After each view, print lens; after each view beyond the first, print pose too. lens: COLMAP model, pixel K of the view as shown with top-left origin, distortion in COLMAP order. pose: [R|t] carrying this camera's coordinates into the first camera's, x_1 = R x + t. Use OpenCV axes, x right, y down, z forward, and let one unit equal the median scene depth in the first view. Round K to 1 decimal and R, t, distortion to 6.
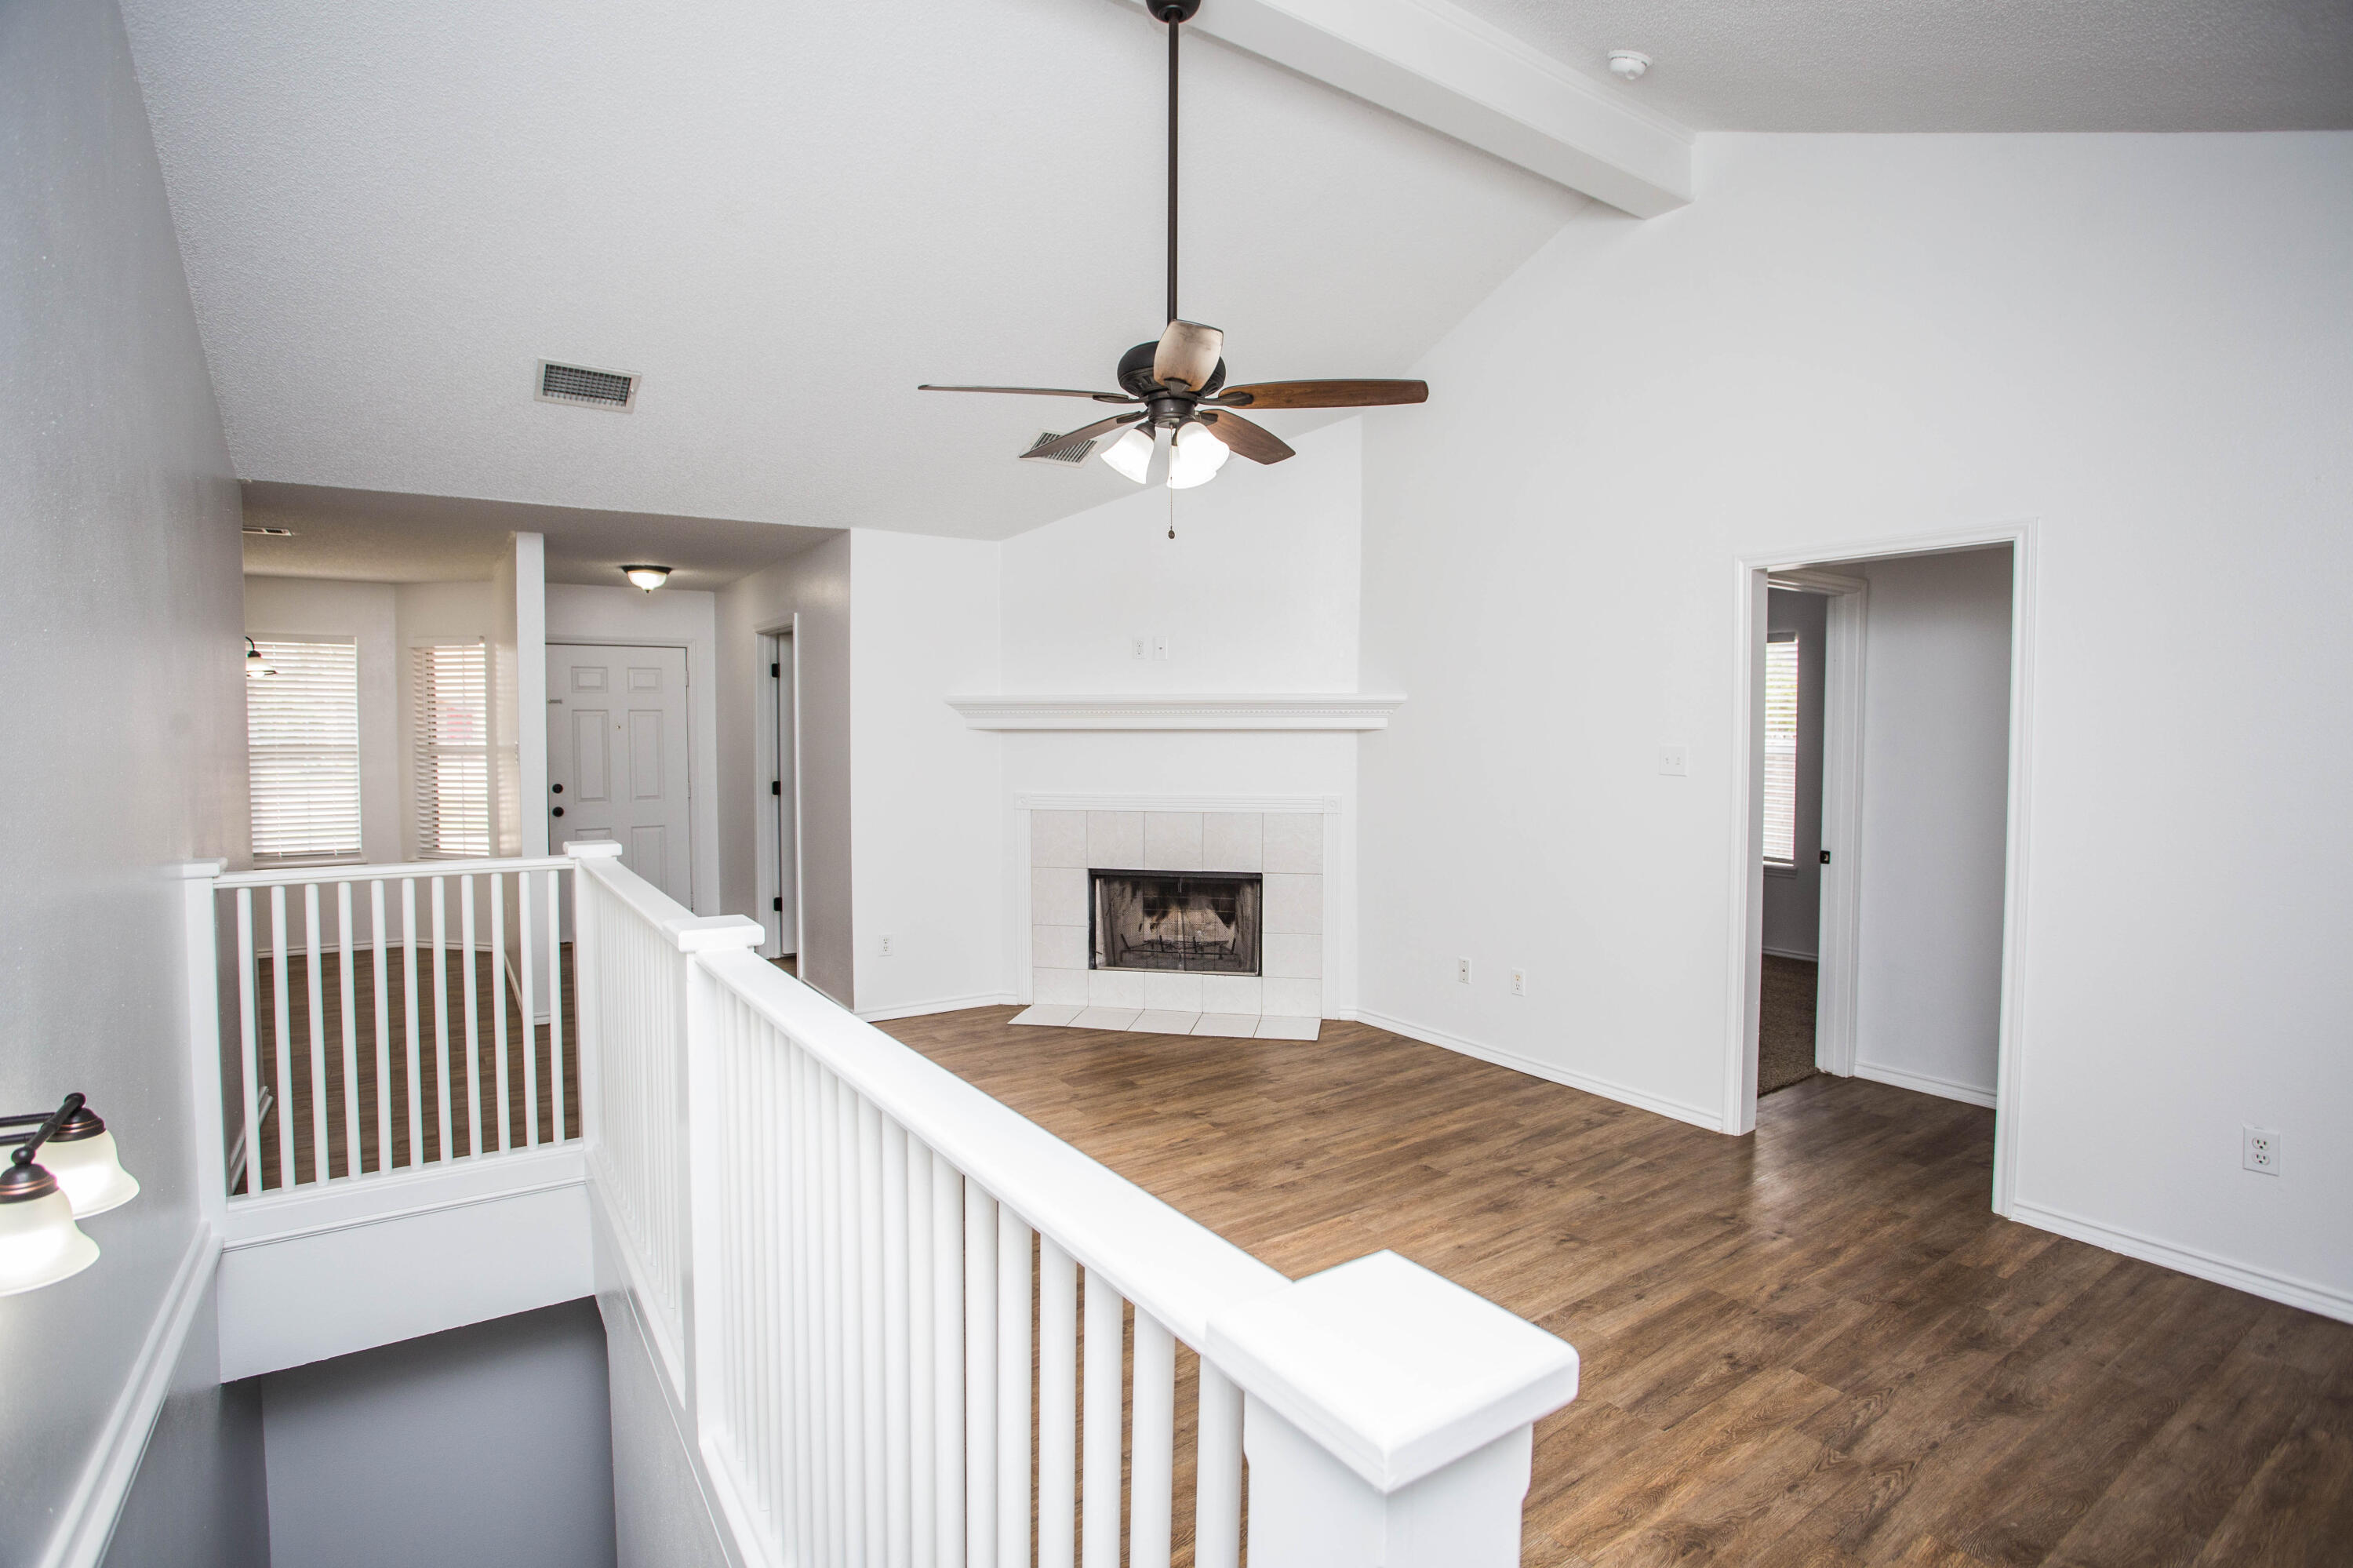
lens RADIAL K [[1145.7, 0, 1174.6], [0, 1145.7, 773.8], [0, 0, 1]] dist [-0.068162, 0.025074]
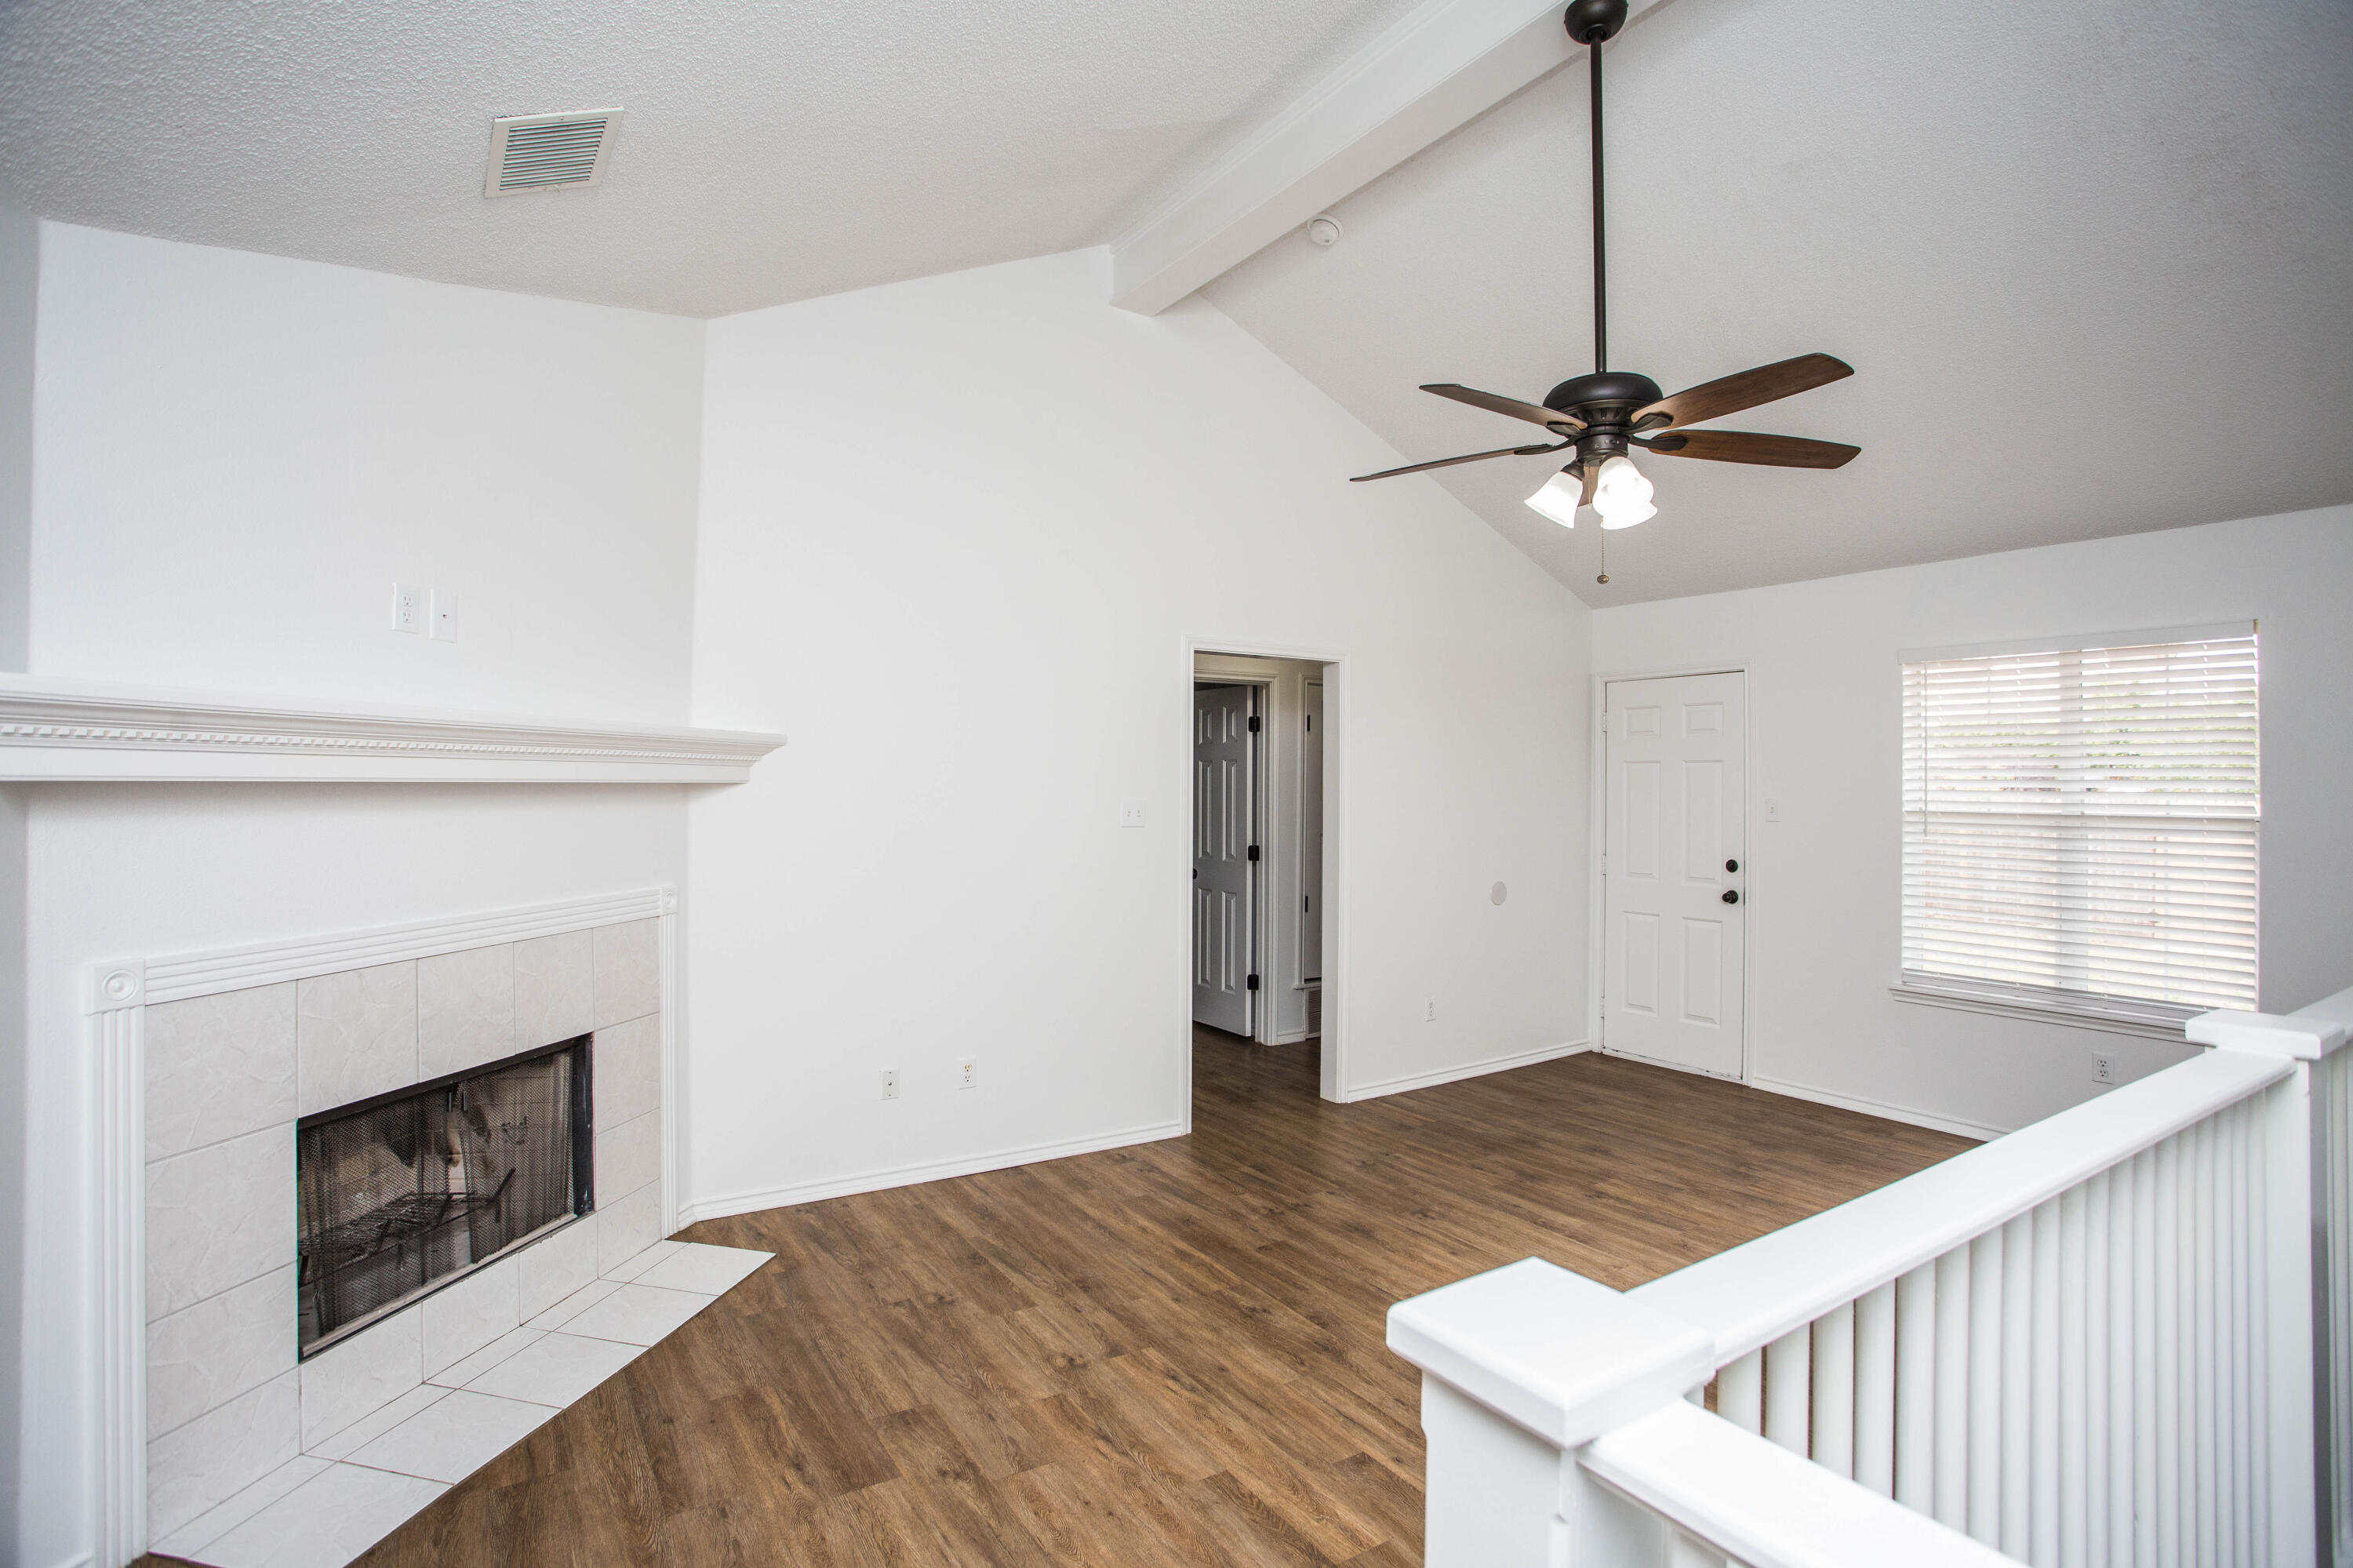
lens RADIAL K [[1131.2, 0, 1175.2], [0, 1131.2, 767.5], [0, 0, 1]] dist [-0.078959, 0.037476]
pose [[0.022919, 0.016212, 0.999606, -0.646525], [0.036639, 0.999183, -0.017045, -0.035754], [-0.999066, 0.037015, 0.022306, 0.937730]]
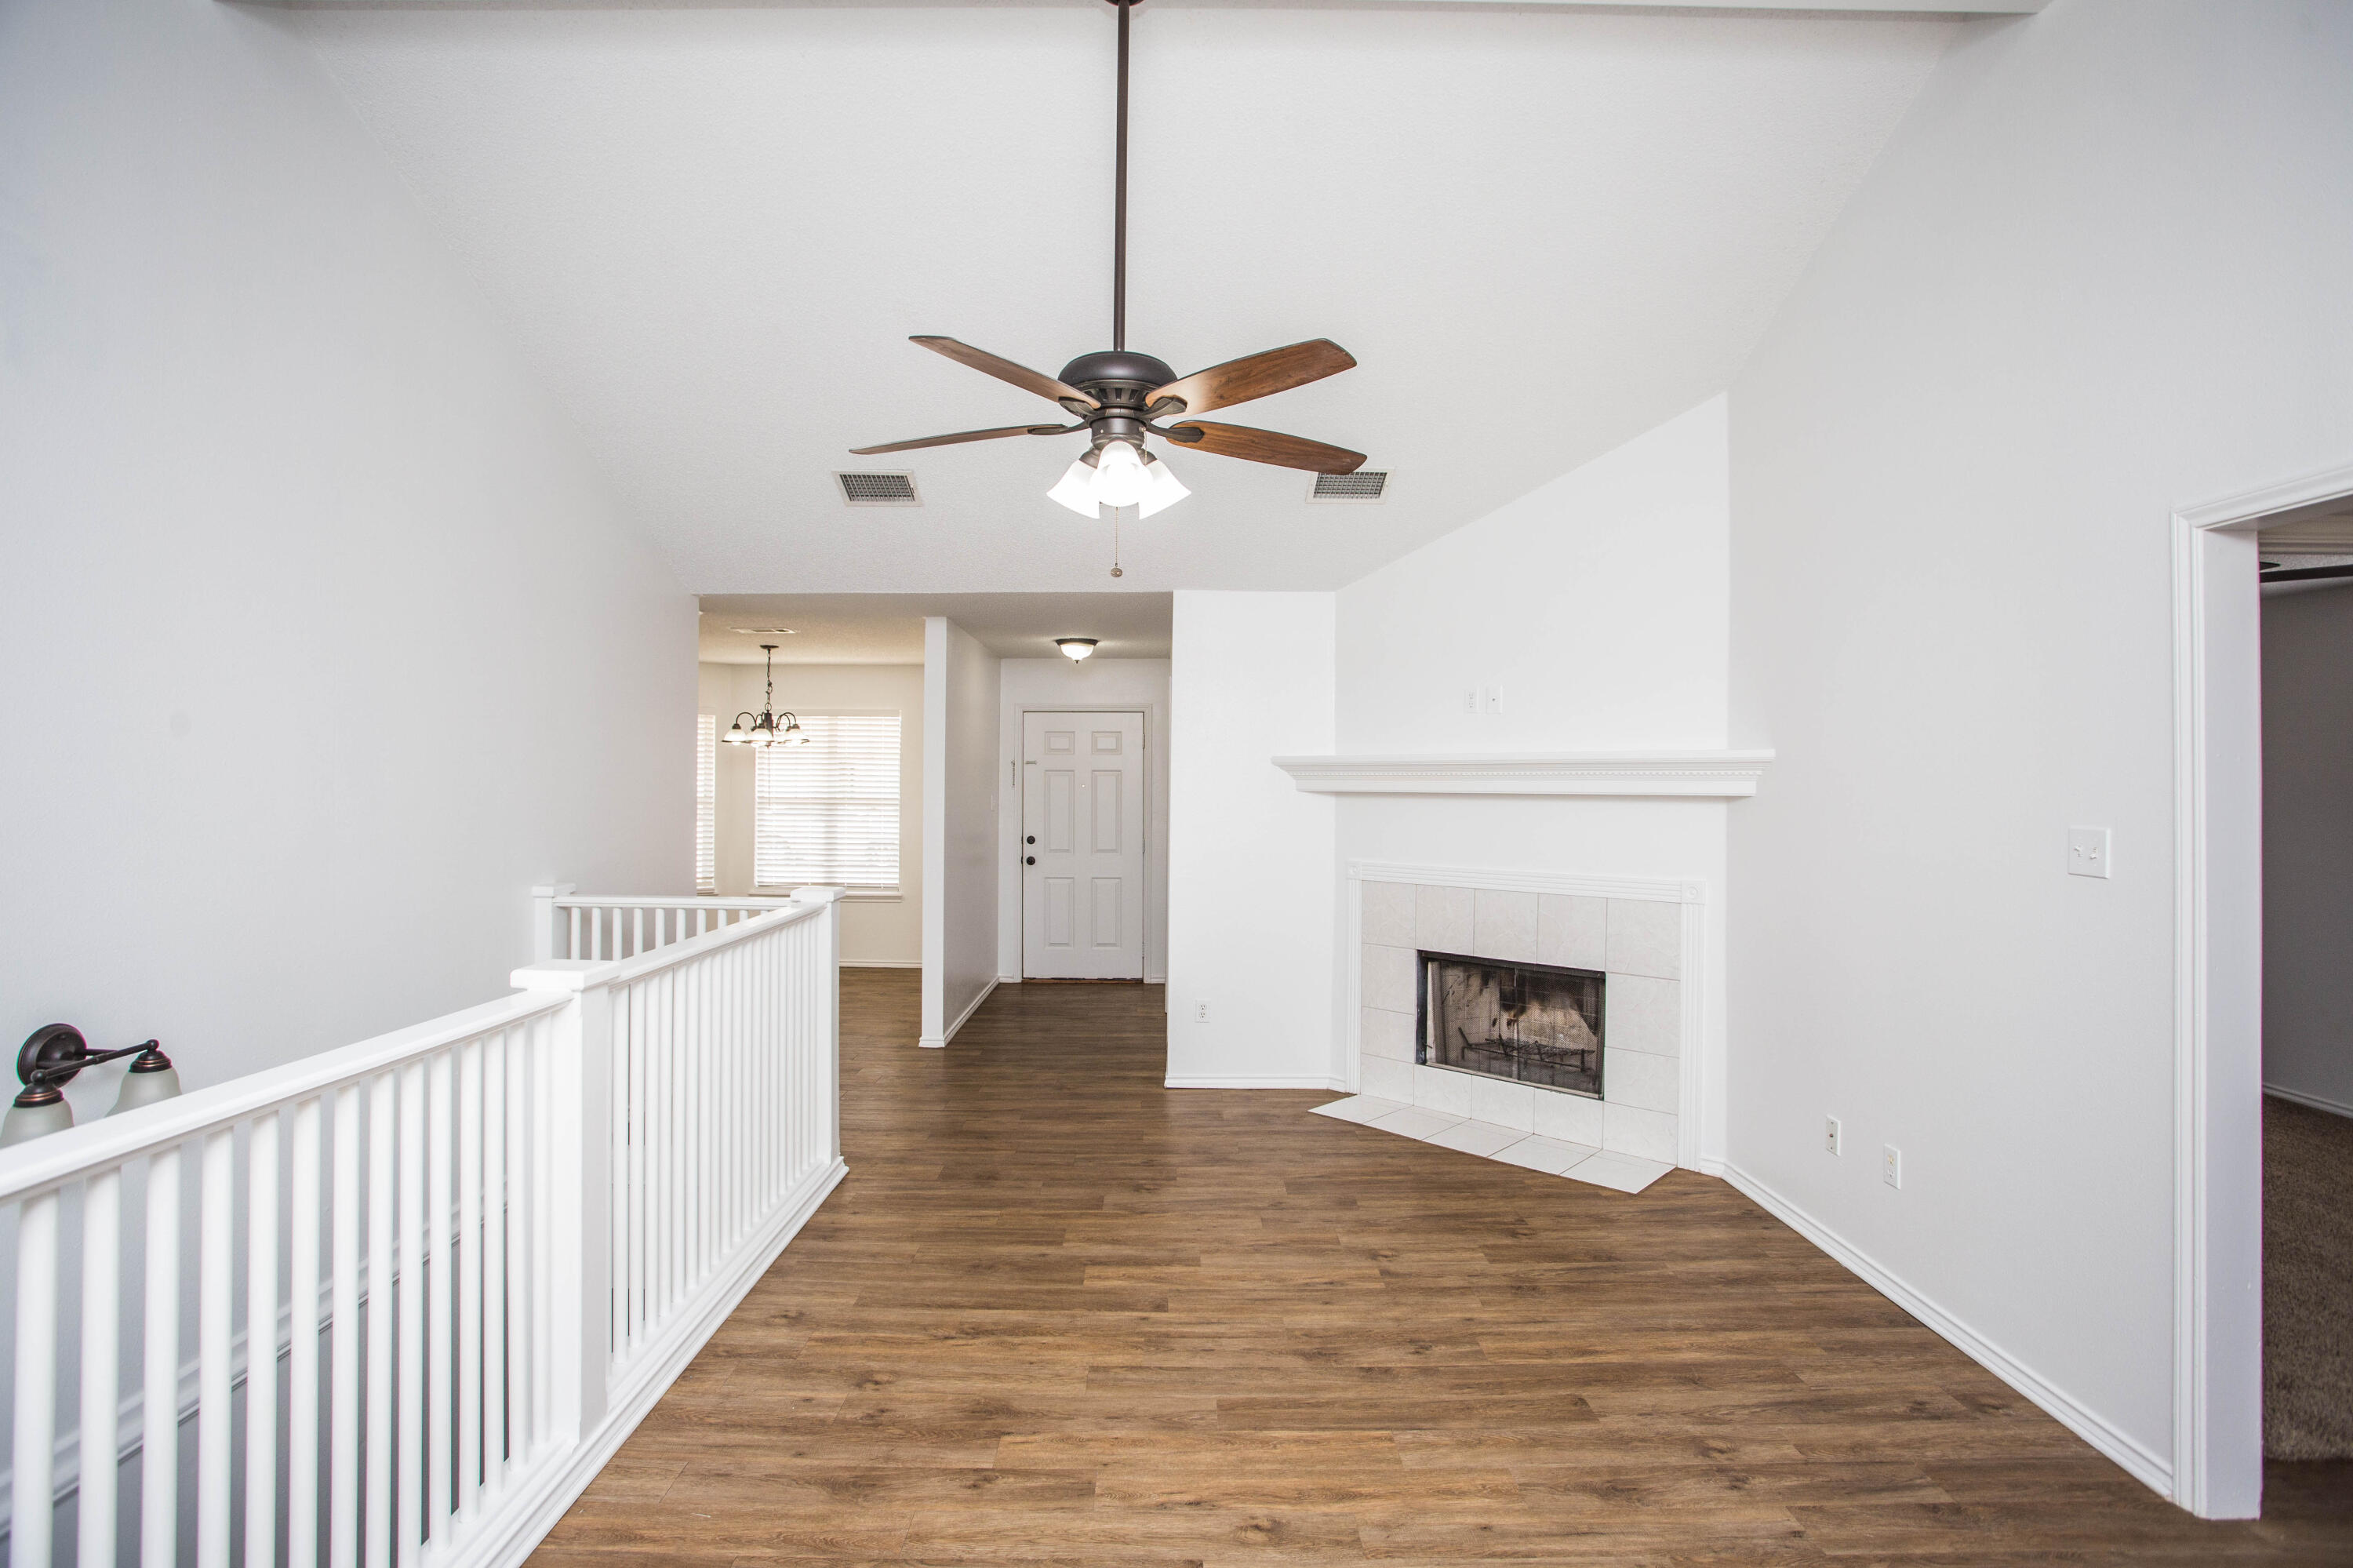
lens RADIAL K [[1143.1, 0, 1174.9], [0, 1143.1, 773.5], [0, 0, 1]] dist [-0.075393, 0.038666]
pose [[0.829749, 0.000702, -0.558136, 0.365279], [-0.030126, 0.998598, -0.043529, -0.013099], [0.557322, 0.052933, 0.828607, 0.220909]]
